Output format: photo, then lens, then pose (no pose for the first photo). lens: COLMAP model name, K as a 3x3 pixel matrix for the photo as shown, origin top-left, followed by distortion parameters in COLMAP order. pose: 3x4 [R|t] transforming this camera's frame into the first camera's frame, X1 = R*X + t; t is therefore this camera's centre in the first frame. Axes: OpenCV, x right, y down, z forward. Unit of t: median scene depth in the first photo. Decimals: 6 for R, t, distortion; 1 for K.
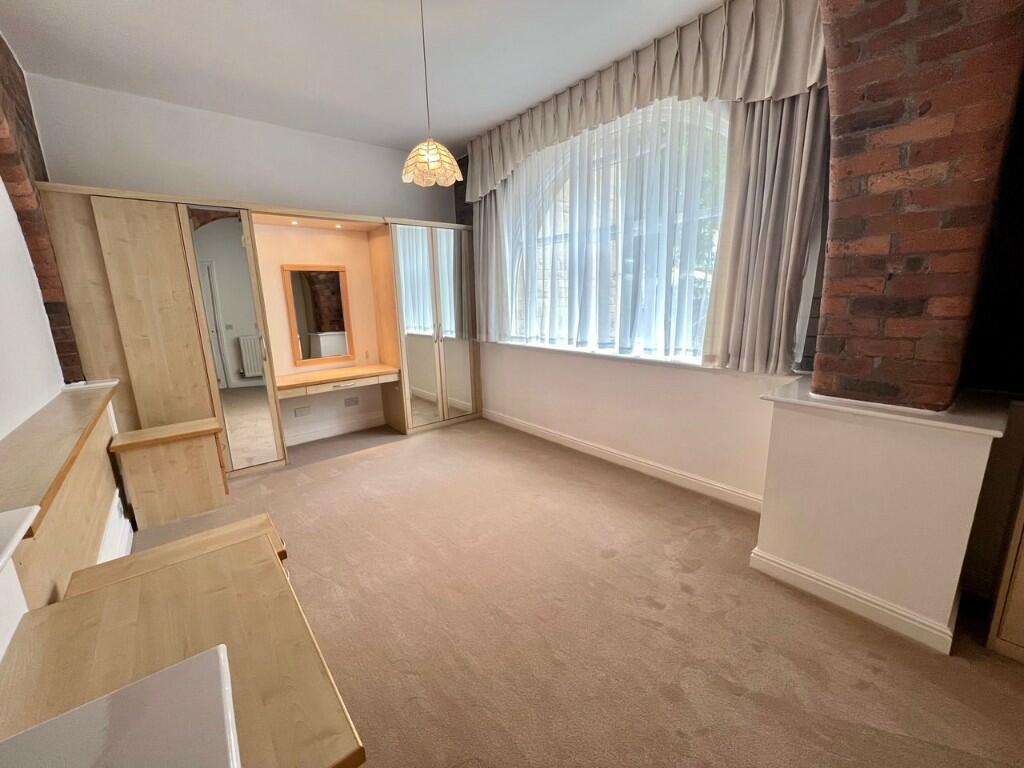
lens RADIAL K [[412.2, 0, 512.0], [0, 412.2, 384.0], [0, 0, 1]] dist [0.002008, 0.000155]
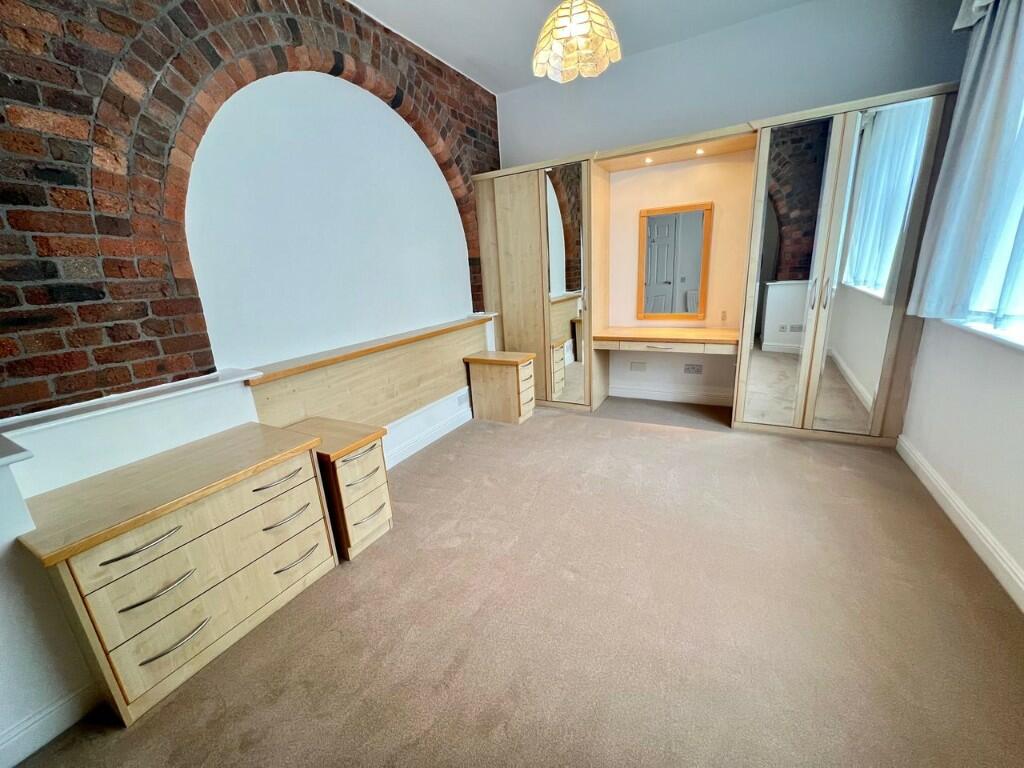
lens RADIAL K [[408.3, 0, 507.1], [0, 408.3, 382.6], [0, 0, 1]] dist [-0.000906, -0.000256]
pose [[0.362337, 0.254733, -0.896562, 0.294165], [-0.144681, 0.965640, 0.215888, -0.069820], [0.920749, 0.051491, 0.386742, 0.400367]]
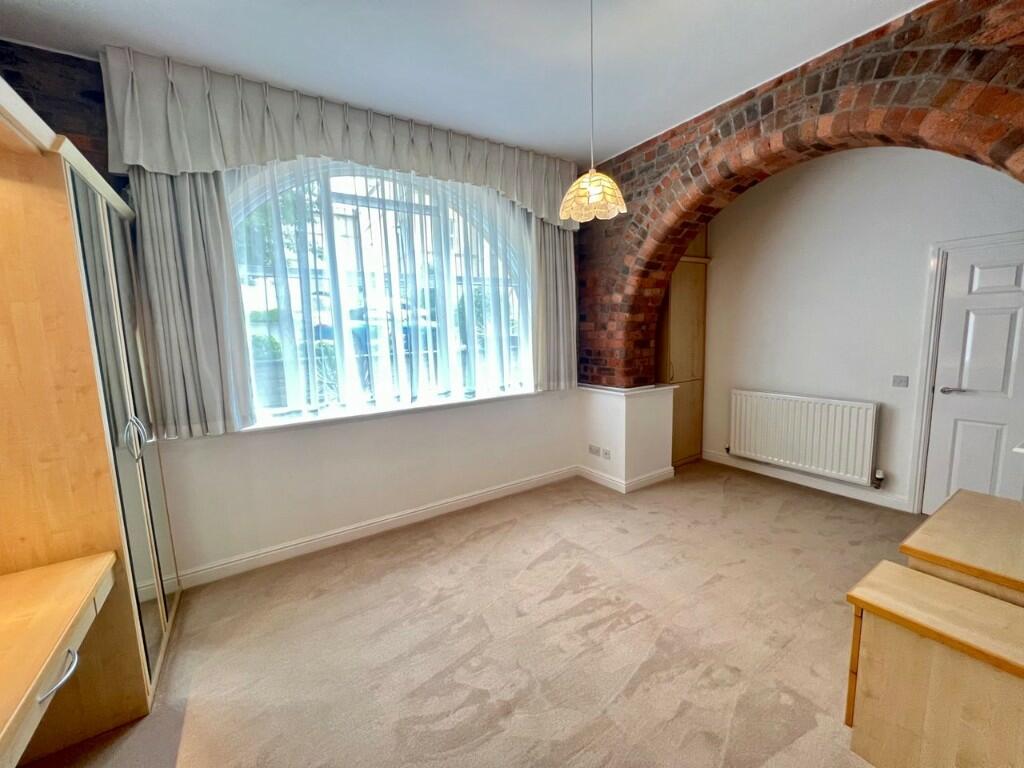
lens RADIAL K [[408.3, 0, 507.1], [0, 408.3, 382.6], [0, 0, 1]] dist [-0.000906, -0.000256]
pose [[0.121315, -0.100858, 0.987477, -0.675042], [0.235696, 0.969299, 0.070045, -0.146478], [-0.964225, 0.224246, 0.141363, 0.676325]]
